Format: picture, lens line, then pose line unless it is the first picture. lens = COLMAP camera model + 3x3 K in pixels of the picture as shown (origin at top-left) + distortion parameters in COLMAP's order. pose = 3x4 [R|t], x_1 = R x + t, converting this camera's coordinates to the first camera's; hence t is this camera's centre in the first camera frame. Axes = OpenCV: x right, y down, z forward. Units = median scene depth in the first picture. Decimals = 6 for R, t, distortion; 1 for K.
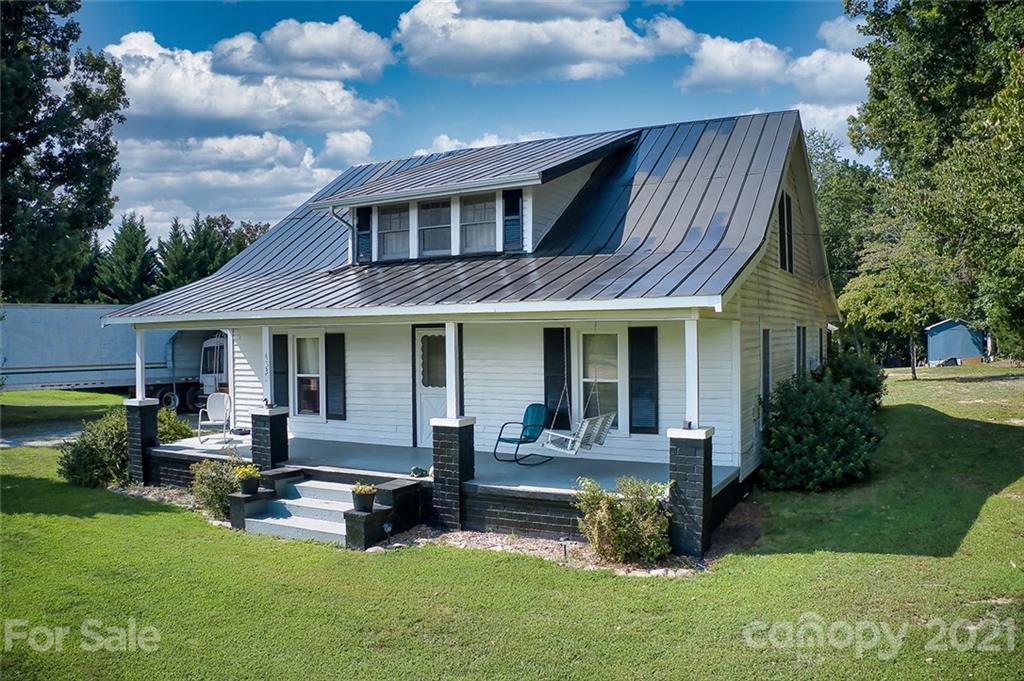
lens RADIAL K [[809.6, 0, 507.0], [0, 809.6, 342.4], [0, 0, 1]] dist [-0.164613, 0.013818]
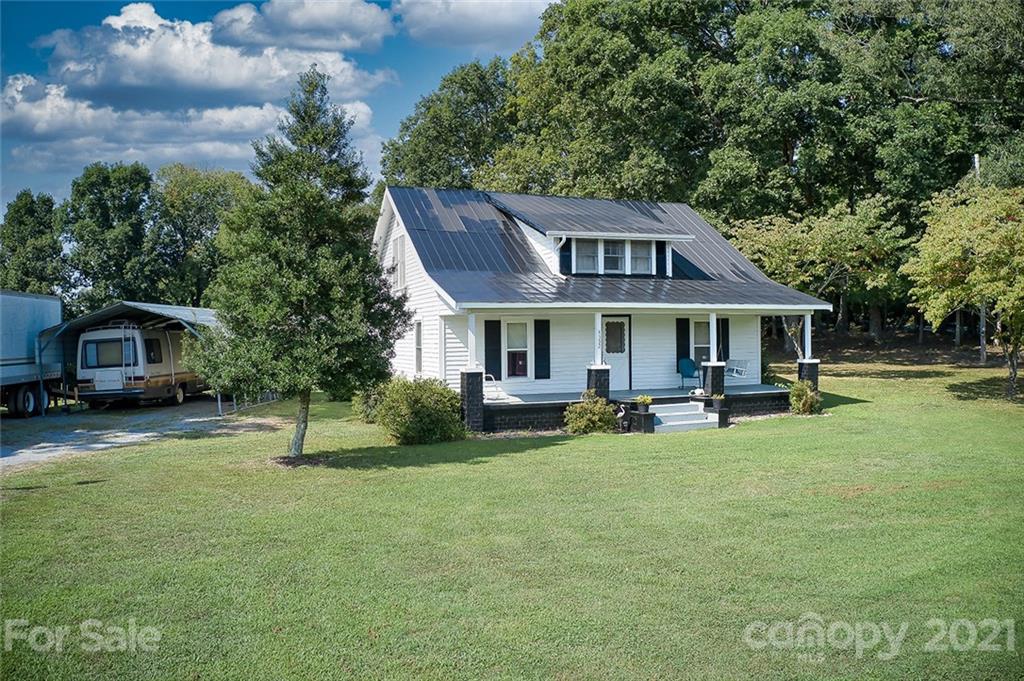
lens RADIAL K [[809.6, 0, 500.9], [0, 809.6, 330.7], [0, 0, 1]] dist [-0.164613, 0.013818]
pose [[0.664532, 0.011916, 0.747165, -1.466446], [0.011820, 0.999580, -0.026454, 0.050213], [-0.747166, 0.026411, 0.664112, 0.080797]]
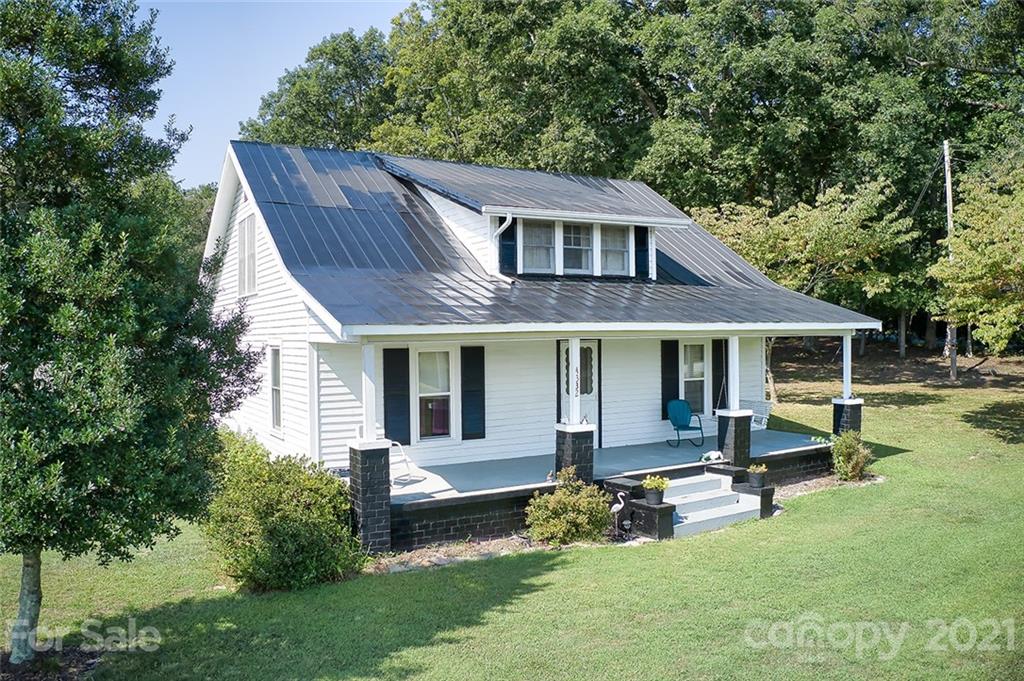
lens RADIAL K [[809.6, 0, 517.2], [0, 809.6, 336.2], [0, 0, 1]] dist [-0.164613, 0.013818]
pose [[0.515357, 0.003948, 0.856967, -1.065358], [0.017421, 0.999734, -0.015083, -0.008445], [-0.856799, 0.022703, 0.515151, 0.504862]]
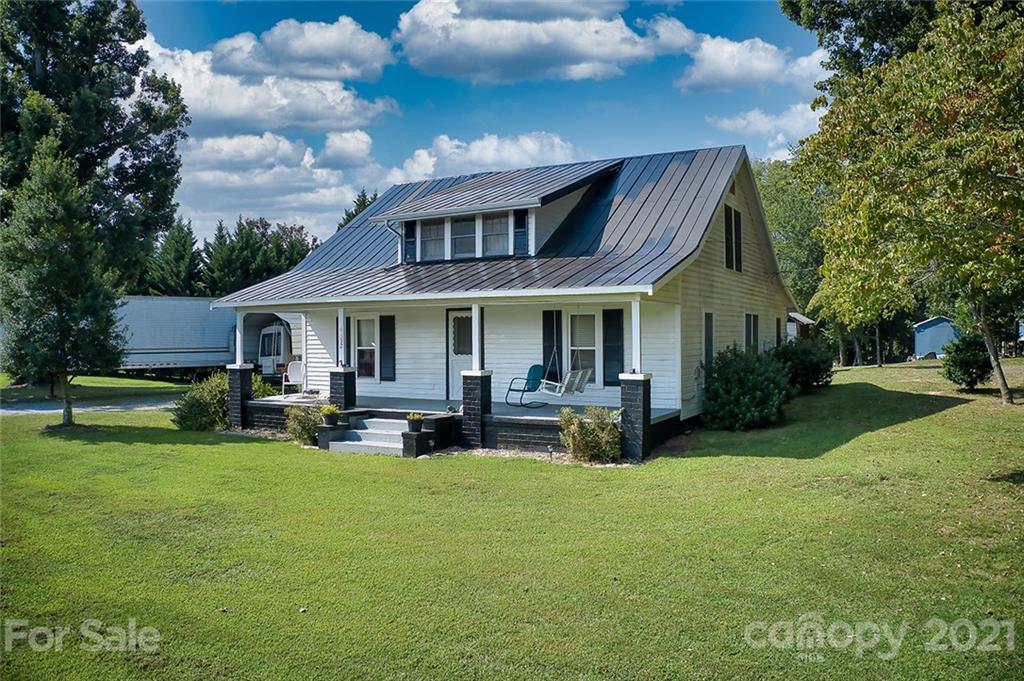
lens RADIAL K [[809.6, 0, 512.5], [0, 809.6, 343.0], [0, 0, 1]] dist [-0.164613, 0.013818]
pose [[0.999813, 0.005546, -0.018509, 0.018367], [-0.005547, 0.999985, 0.000017, 0.034965], [0.018509, 0.000086, 0.999829, -0.349080]]
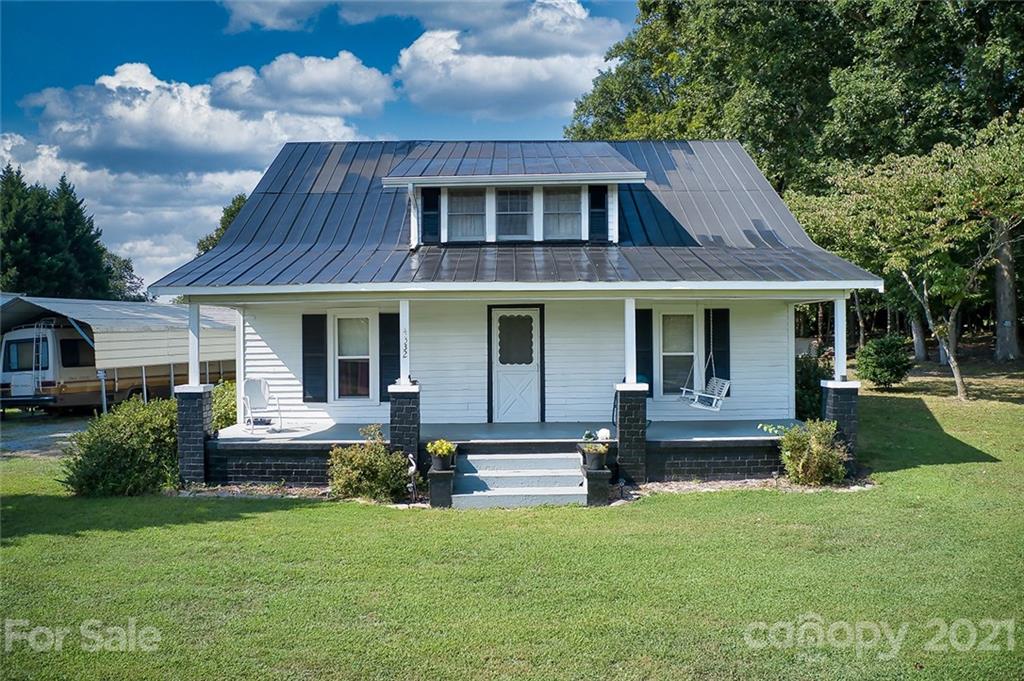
lens RADIAL K [[809.6, 0, 502.9], [0, 809.6, 333.4], [0, 0, 1]] dist [-0.164613, 0.013818]
pose [[0.882527, 0.008129, 0.470191, -0.595728], [0.003405, 0.999714, -0.023676, 0.039442], [-0.470249, 0.022496, 0.882247, 0.076262]]
